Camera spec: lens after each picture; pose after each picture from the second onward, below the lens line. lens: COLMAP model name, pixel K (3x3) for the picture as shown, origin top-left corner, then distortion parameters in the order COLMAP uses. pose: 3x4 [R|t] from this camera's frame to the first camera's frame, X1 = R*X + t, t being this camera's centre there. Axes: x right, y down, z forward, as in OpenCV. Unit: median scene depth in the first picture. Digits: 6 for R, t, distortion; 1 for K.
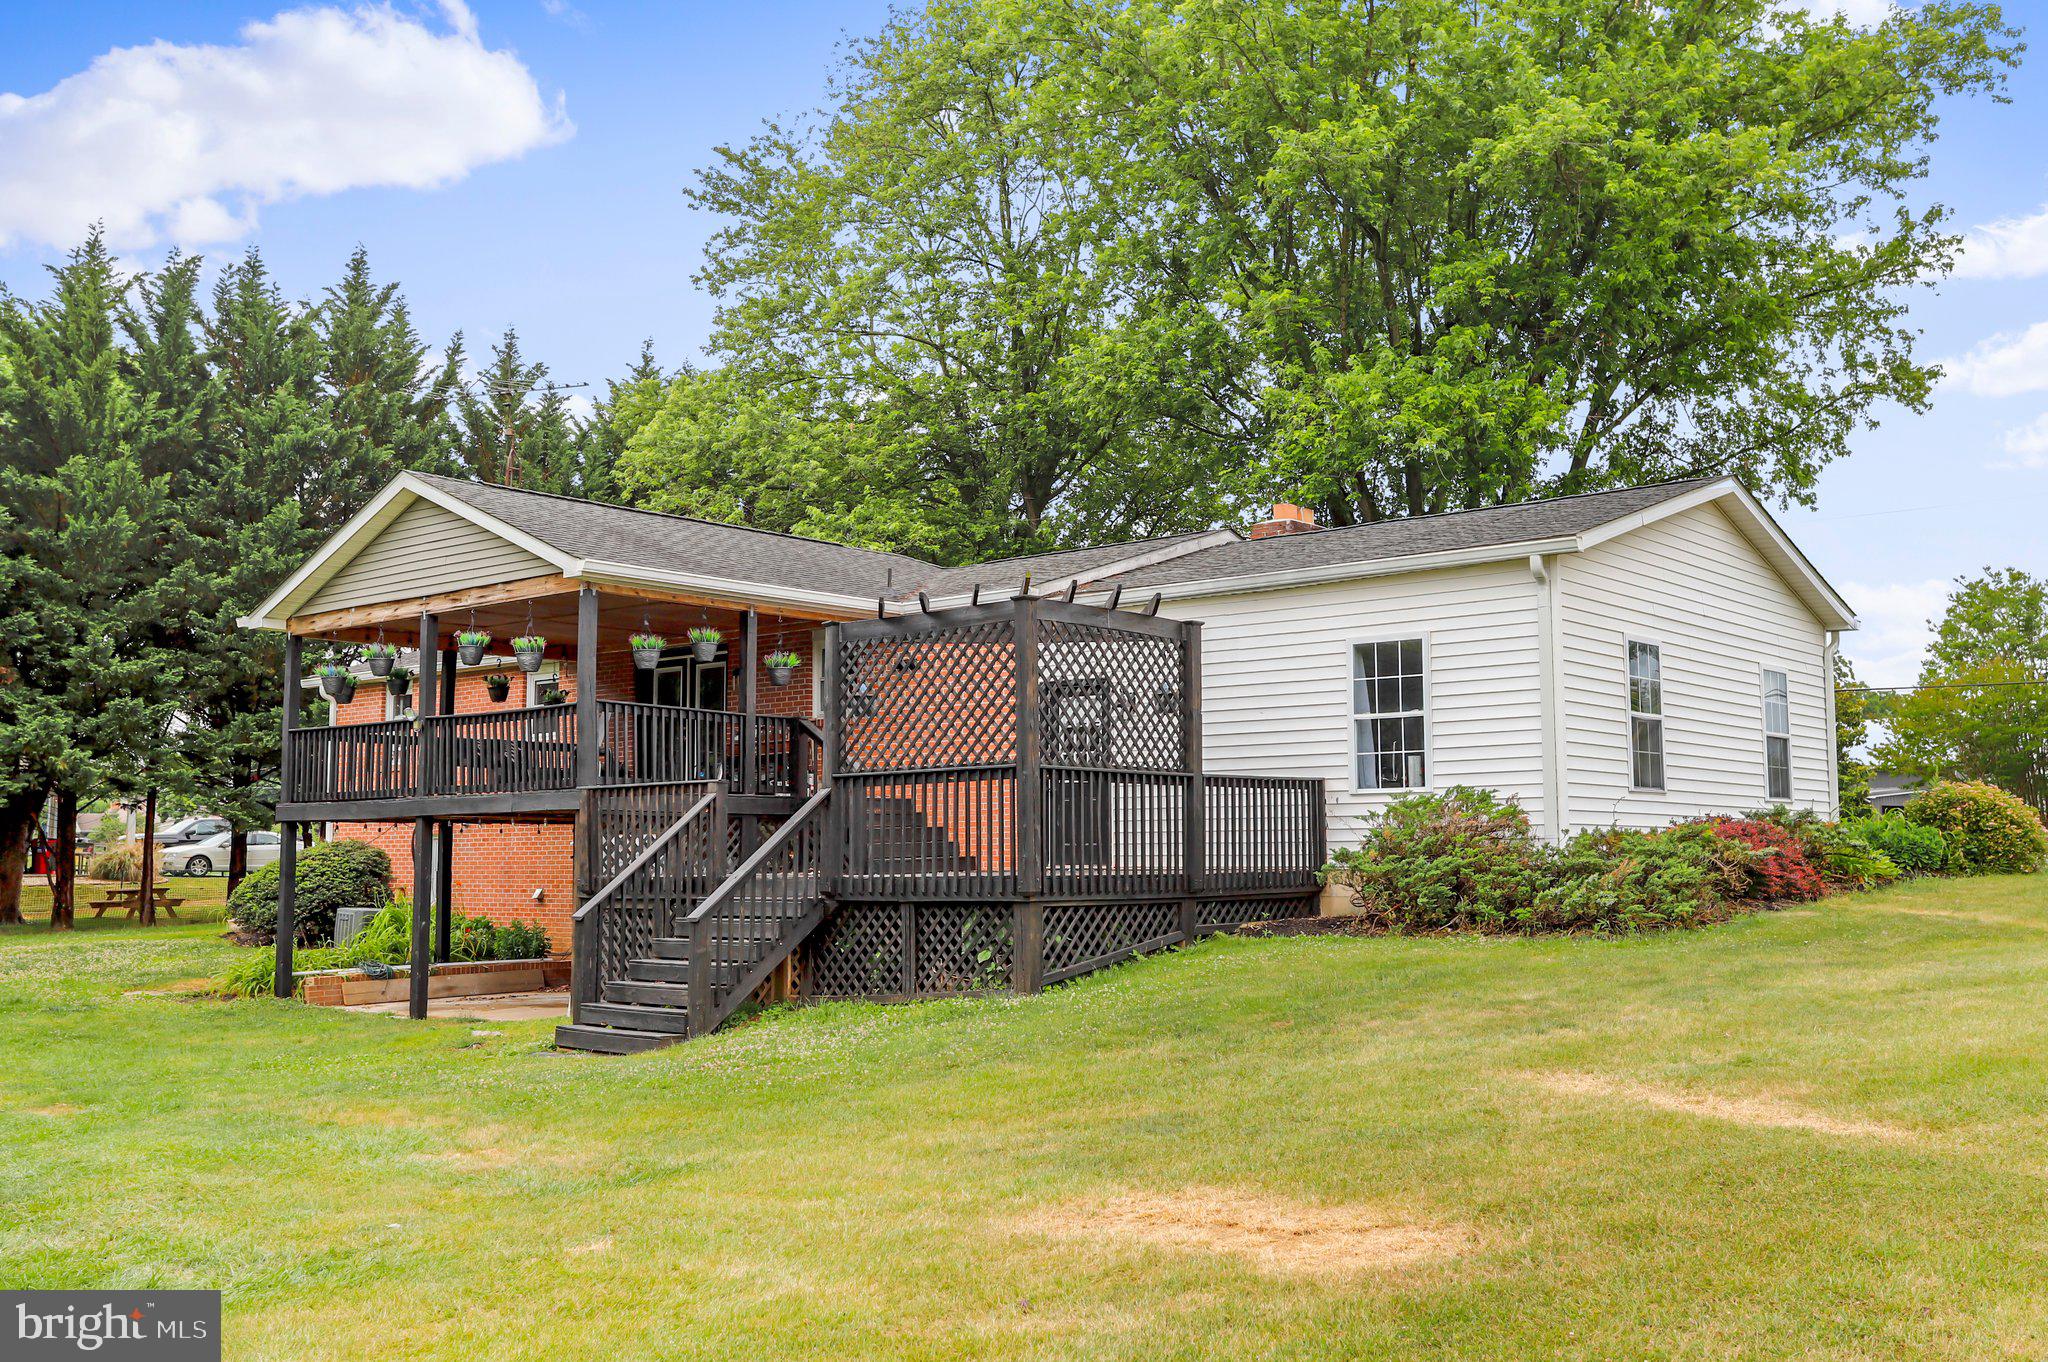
lens RADIAL K [[1970.7, 0, 1022.6], [0, 1970.7, 683.3], [0, 0, 1]] dist [0.031967, 0.000000]
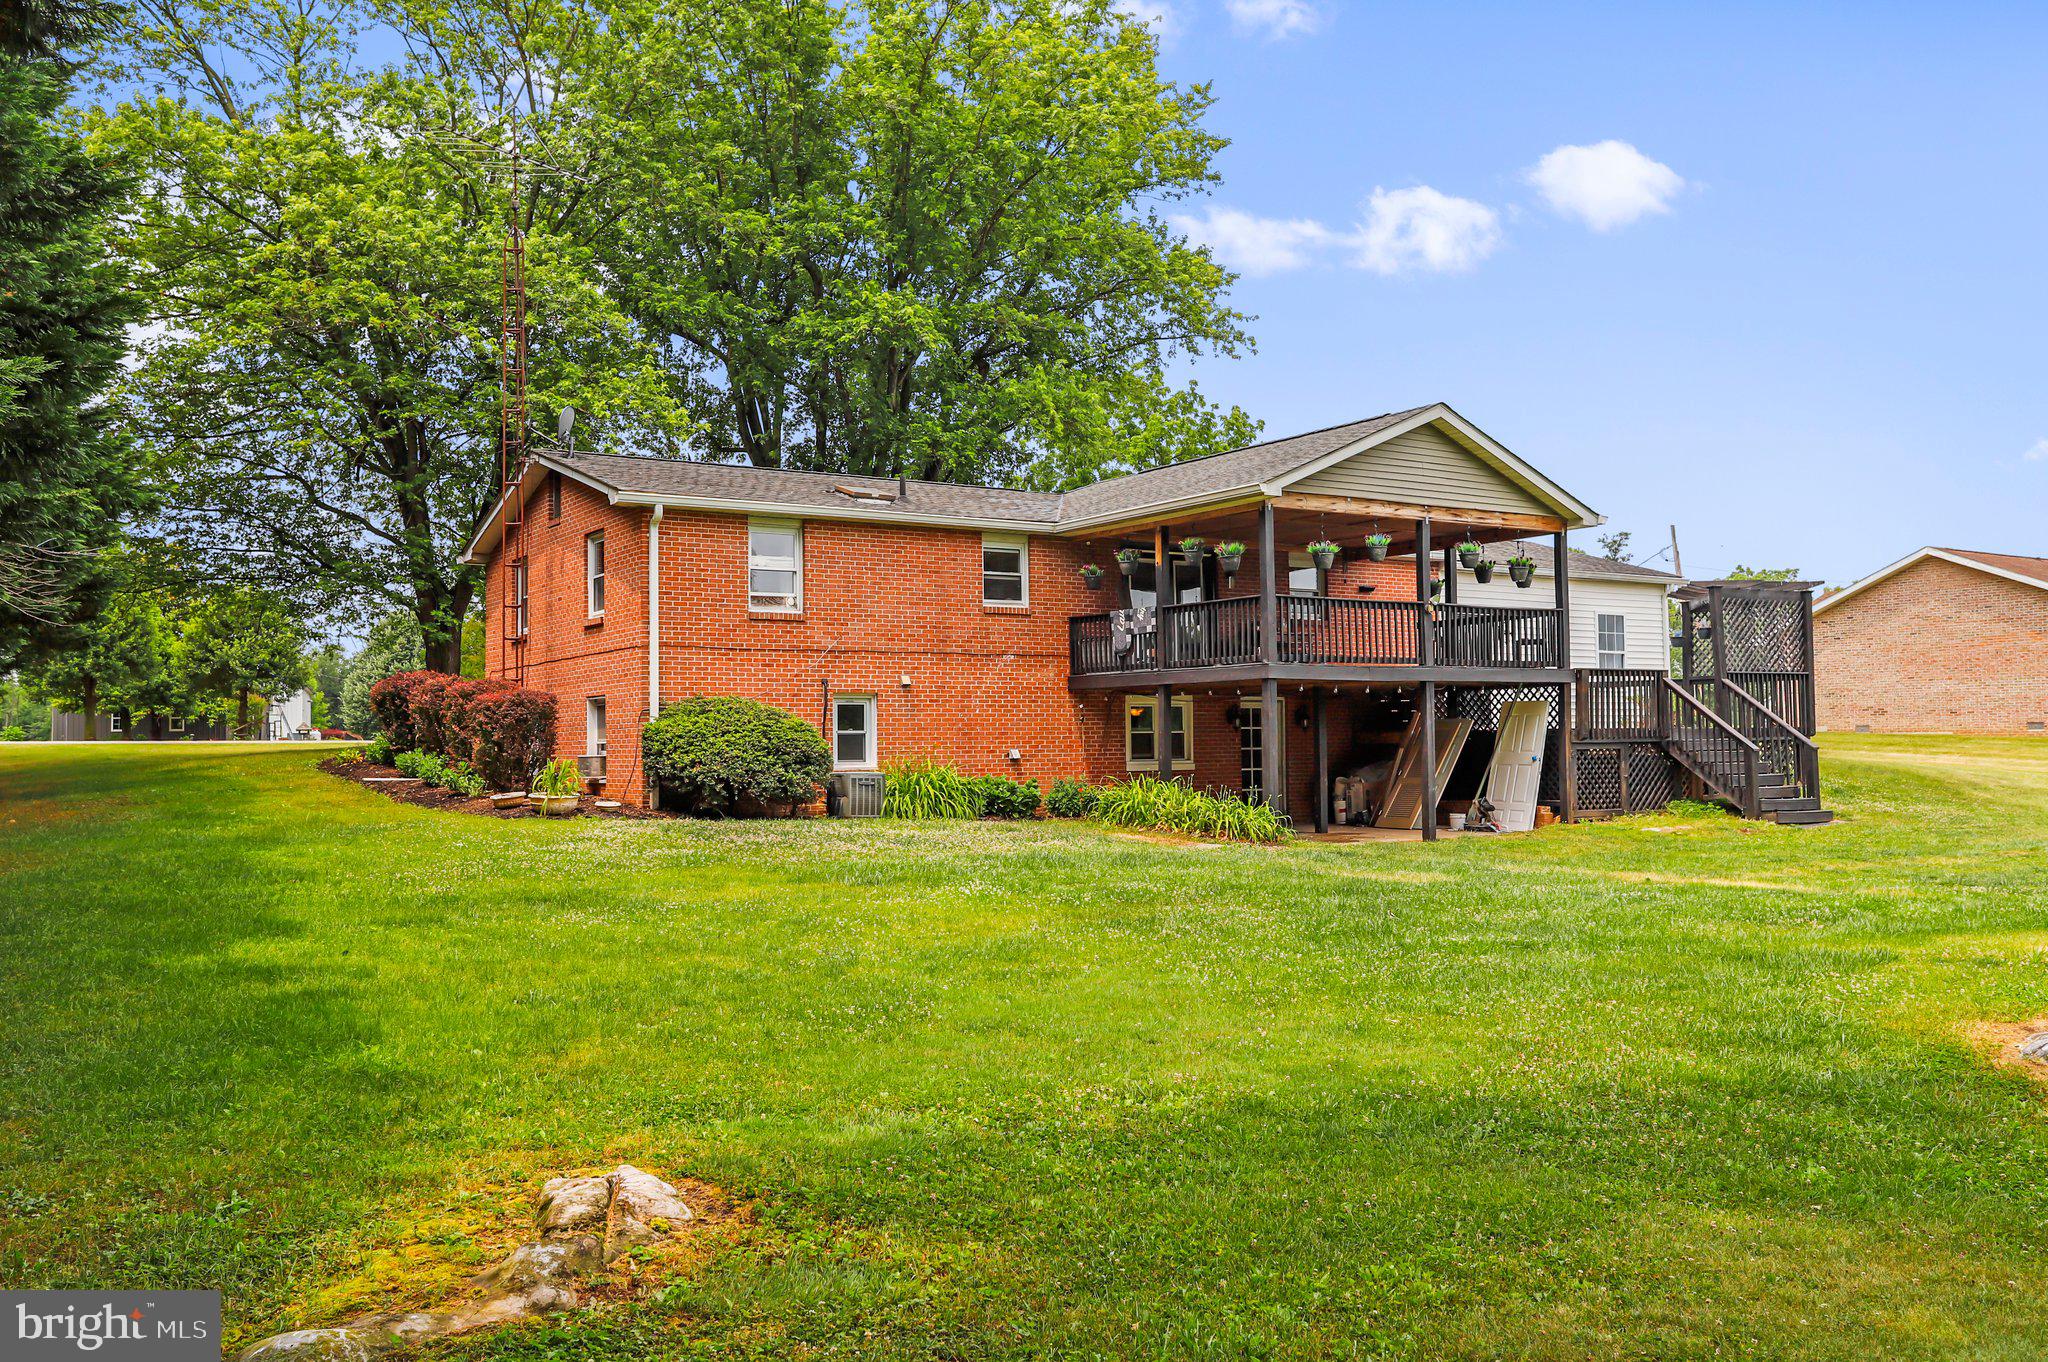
lens RADIAL K [[1718.7, 0, 1021.2], [0, 1718.7, 686.8], [0, 0, 1]] dist [-0.010262, -0.002005]
pose [[0.264192, 0.029534, 0.964018, -1.385337], [-0.079040, 0.996832, -0.008878, 0.096573], [-0.961226, -0.073851, 0.265690, 0.952257]]
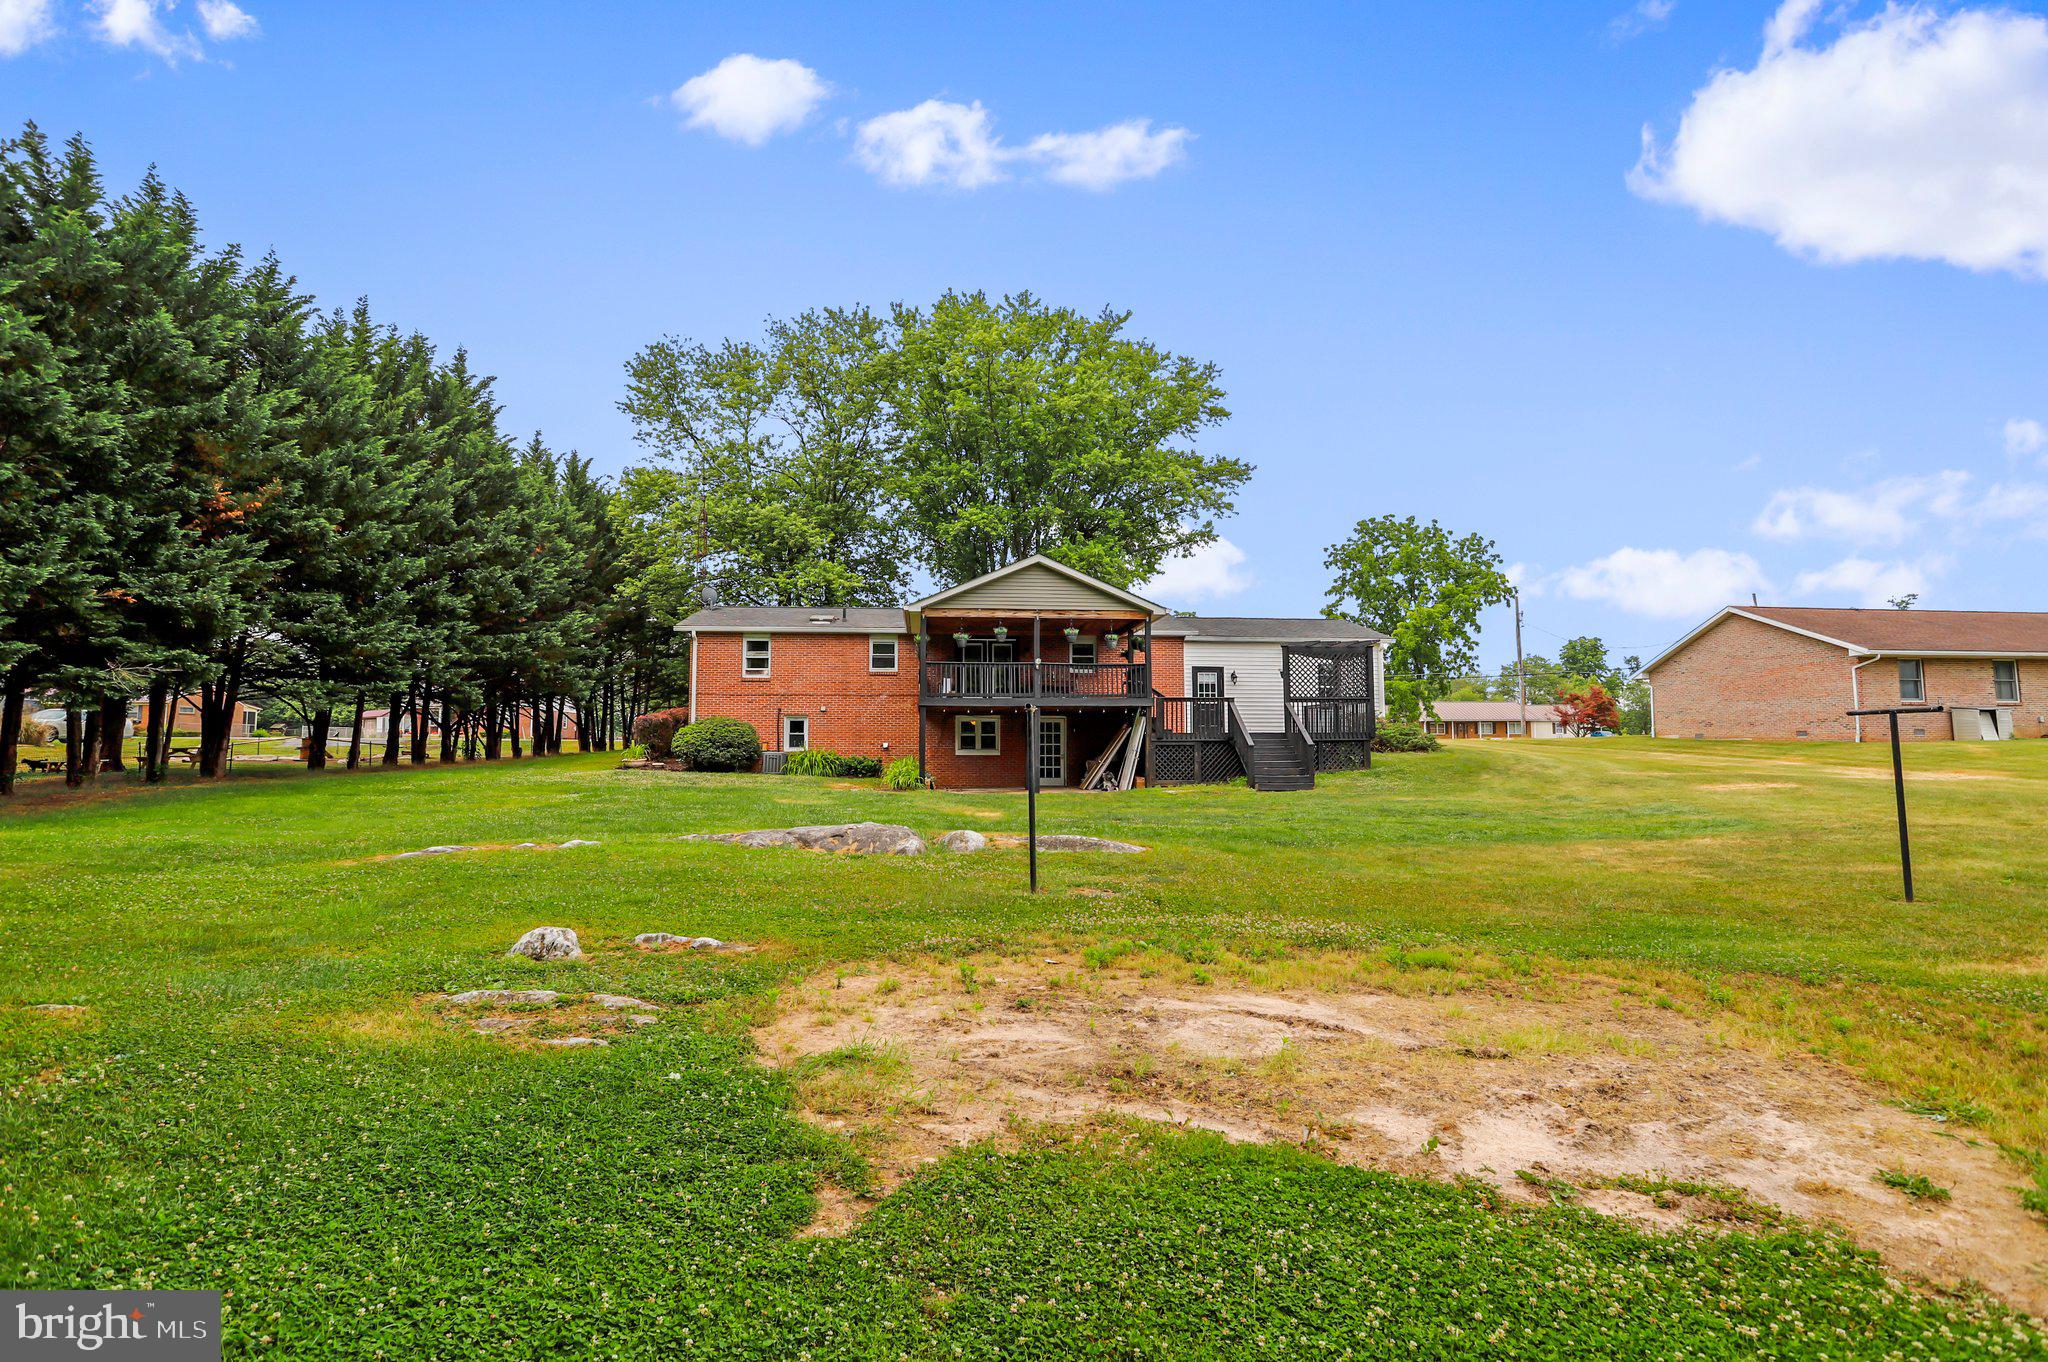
lens RADIAL K [[994.8, 0, 1024.0], [0, 994.8, 678.3], [0, 0, 1]] dist [-0.058482, -0.000302]
pose [[0.679320, 0.054618, 0.731807, -1.128579], [-0.067390, 0.997656, -0.011903, 0.047437], [-0.730741, -0.041230, 0.681408, 0.246502]]
